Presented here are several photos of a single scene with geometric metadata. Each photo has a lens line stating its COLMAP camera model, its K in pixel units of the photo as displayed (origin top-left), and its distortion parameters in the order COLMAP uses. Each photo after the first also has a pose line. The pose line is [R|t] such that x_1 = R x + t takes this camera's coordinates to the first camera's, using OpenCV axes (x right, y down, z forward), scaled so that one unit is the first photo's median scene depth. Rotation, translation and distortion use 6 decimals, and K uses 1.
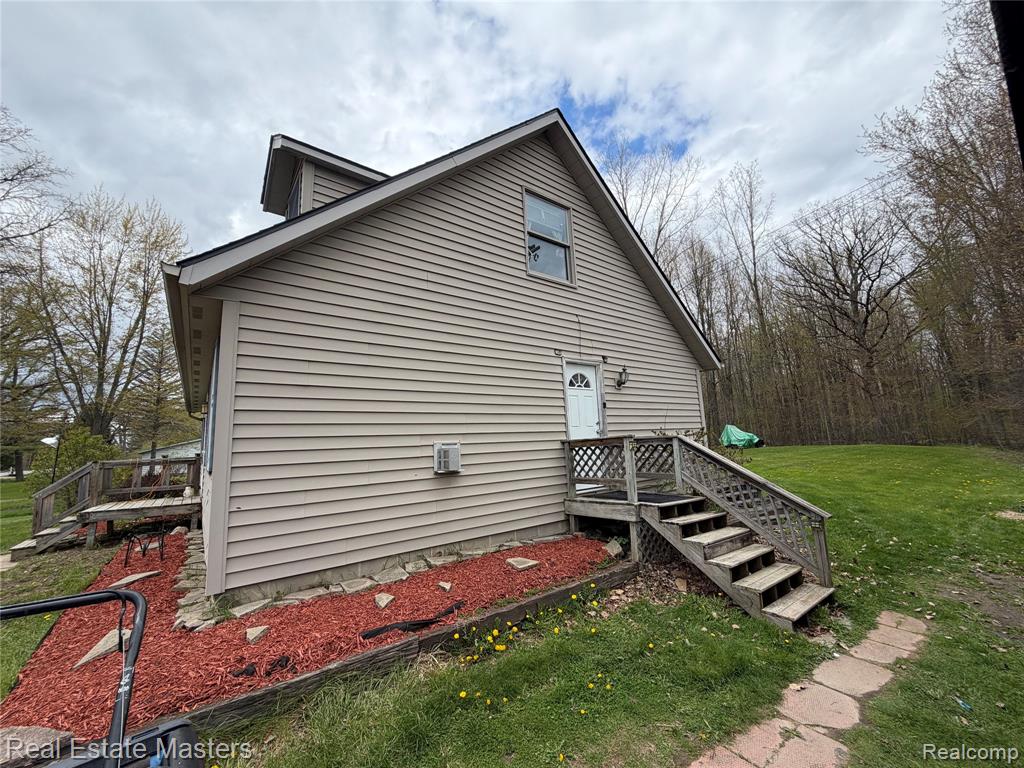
lens RADIAL K [[405.7, 0, 509.9], [0, 405.7, 381.2], [0, 0, 1]] dist [0.000361, -0.000401]
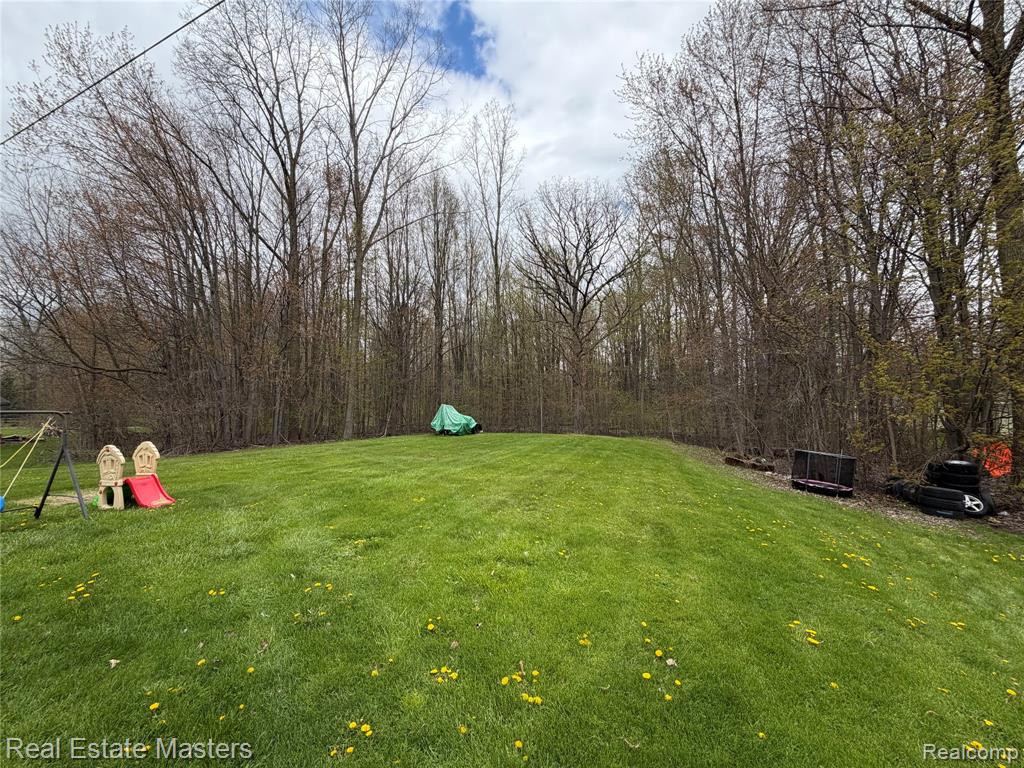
lens RADIAL K [[405.7, 0, 509.9], [0, 405.7, 381.2], [0, 0, 1]] dist [0.000361, -0.000401]
pose [[0.820087, 0.084686, 0.565937, 0.165898], [-0.118850, 0.992630, 0.023686, 0.025282], [-0.559760, -0.086686, 0.824108, 0.246482]]
